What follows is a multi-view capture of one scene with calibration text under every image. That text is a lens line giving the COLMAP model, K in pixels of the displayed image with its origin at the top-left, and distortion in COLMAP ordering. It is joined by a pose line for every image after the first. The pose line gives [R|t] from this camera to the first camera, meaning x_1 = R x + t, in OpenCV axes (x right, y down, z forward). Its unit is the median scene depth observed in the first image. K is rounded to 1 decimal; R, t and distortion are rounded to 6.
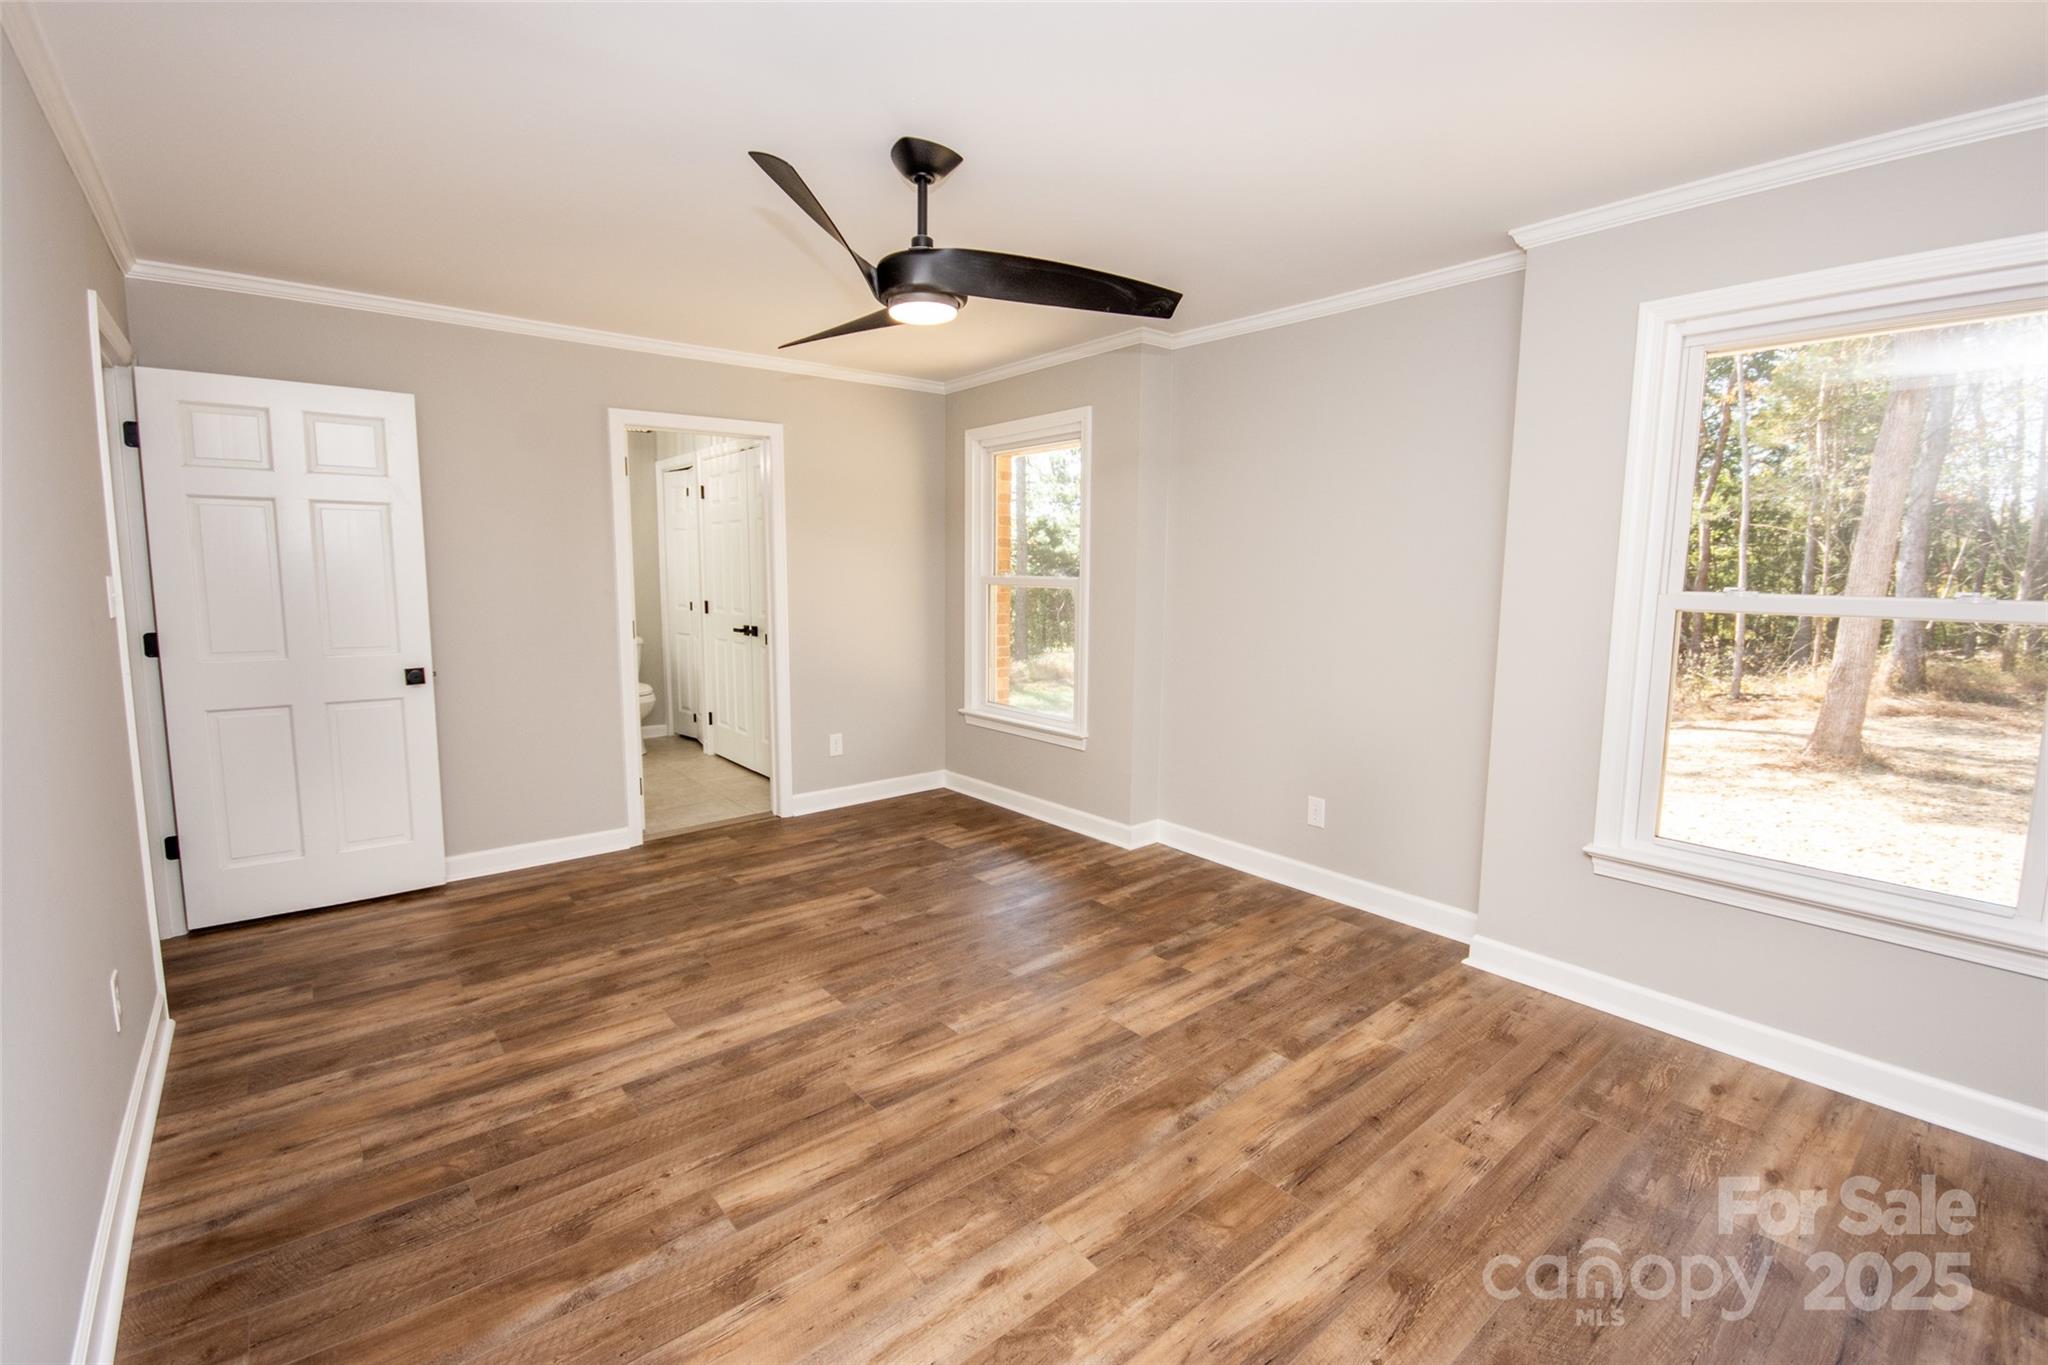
lens RADIAL K [[913.5, 0, 1027.8], [0, 913.5, 673.6], [0, 0, 1]] dist [-0.000642, -0.006461]
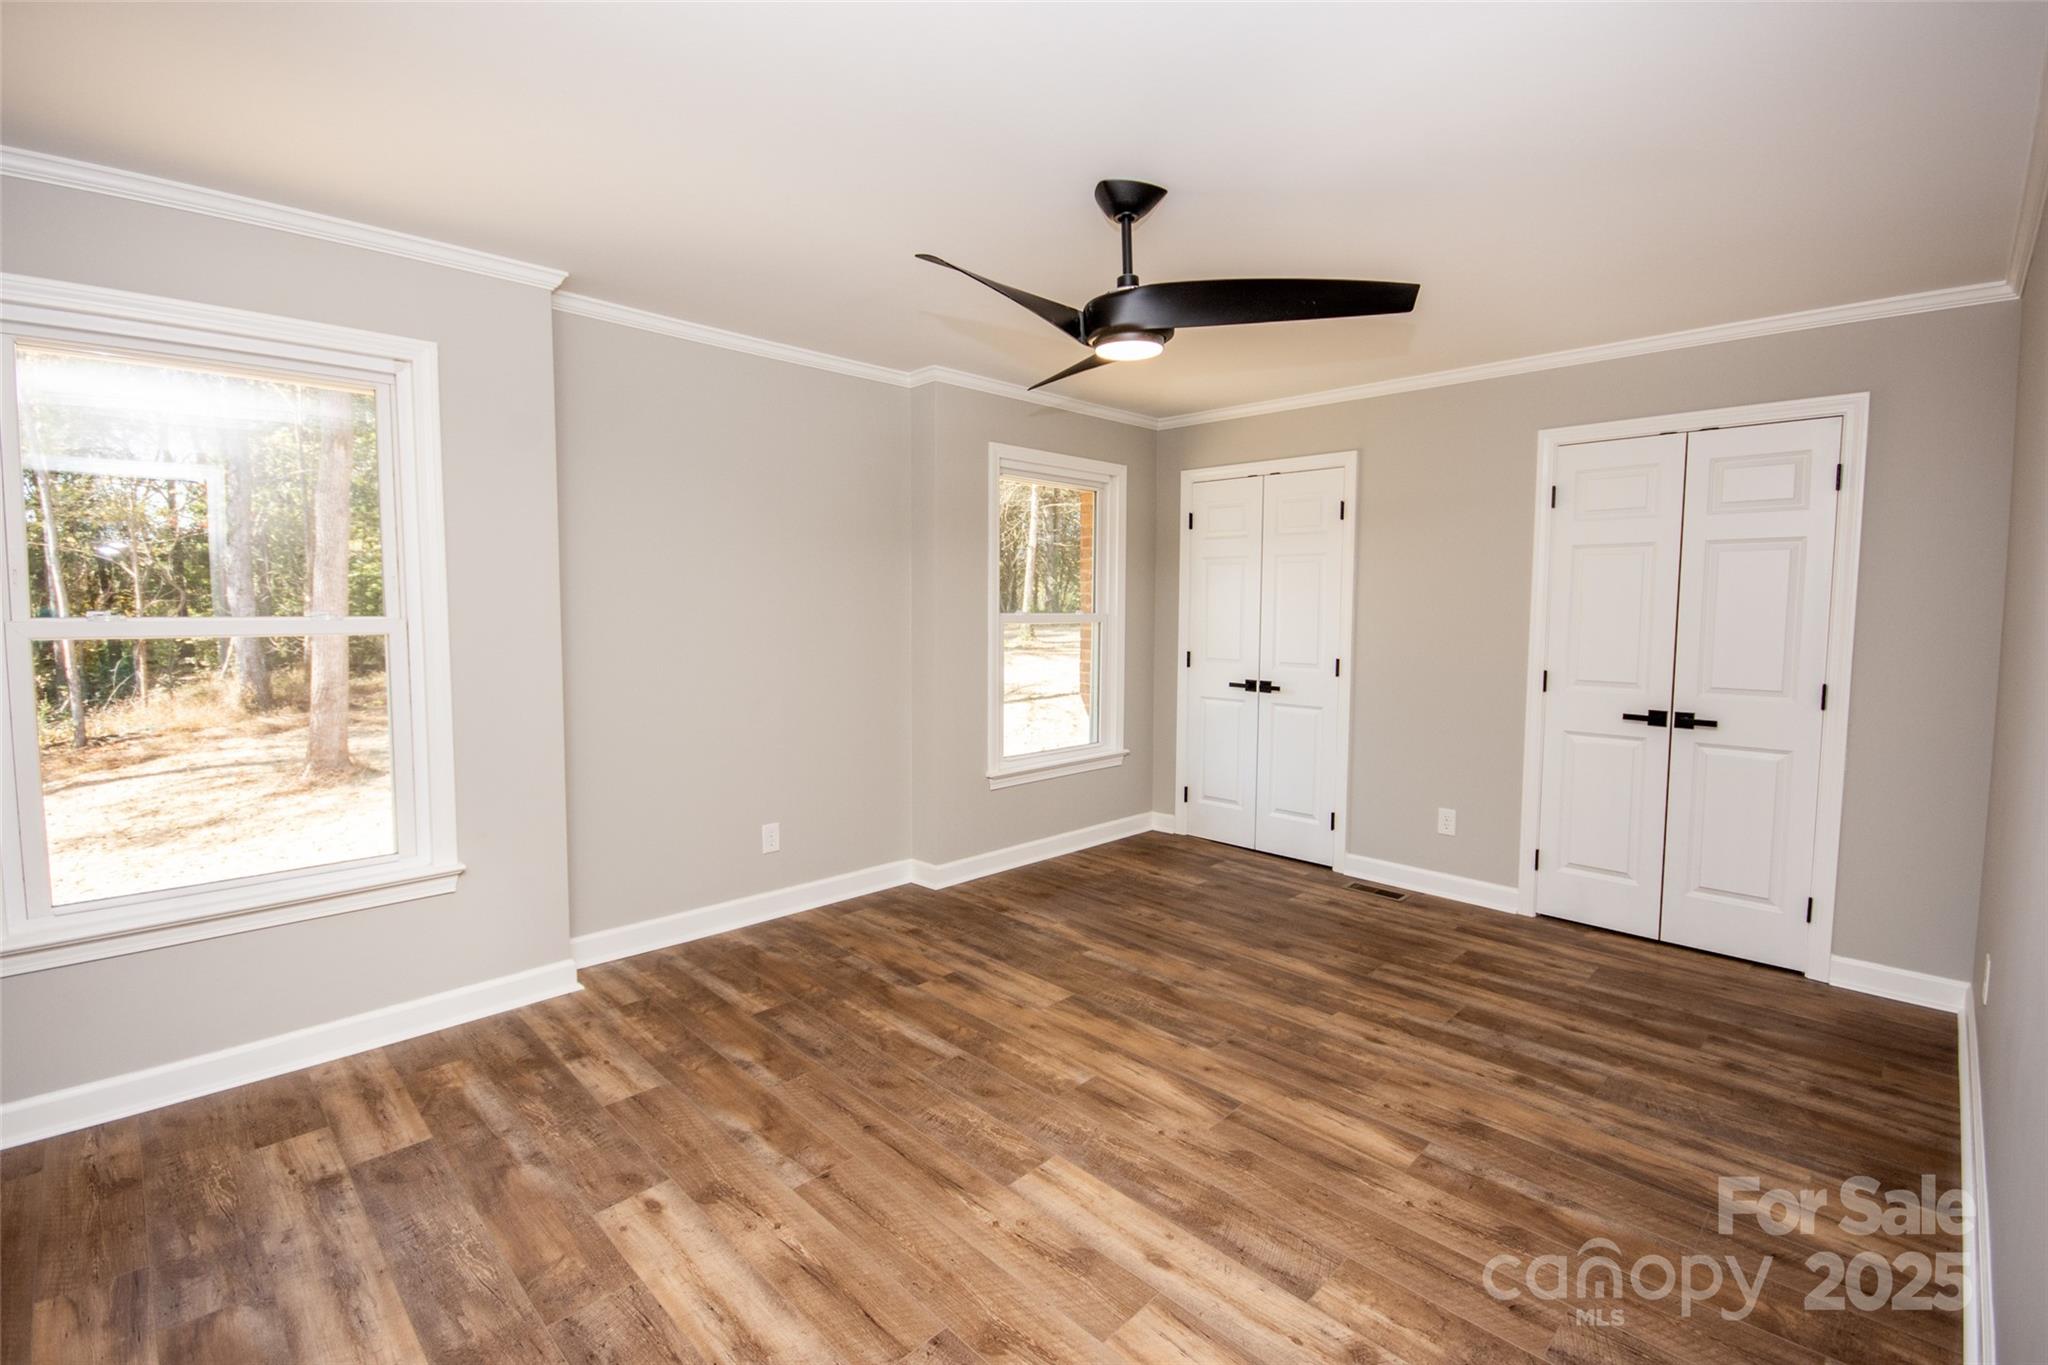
lens RADIAL K [[913.5, 0, 1027.8], [0, 913.5, 673.6], [0, 0, 1]] dist [-0.000642, -0.006461]
pose [[-0.109319, -0.084057, 0.990446, -0.976848], [0.109672, 0.989315, 0.096065, -0.134728], [-0.987938, 0.119126, -0.098932, 1.082824]]
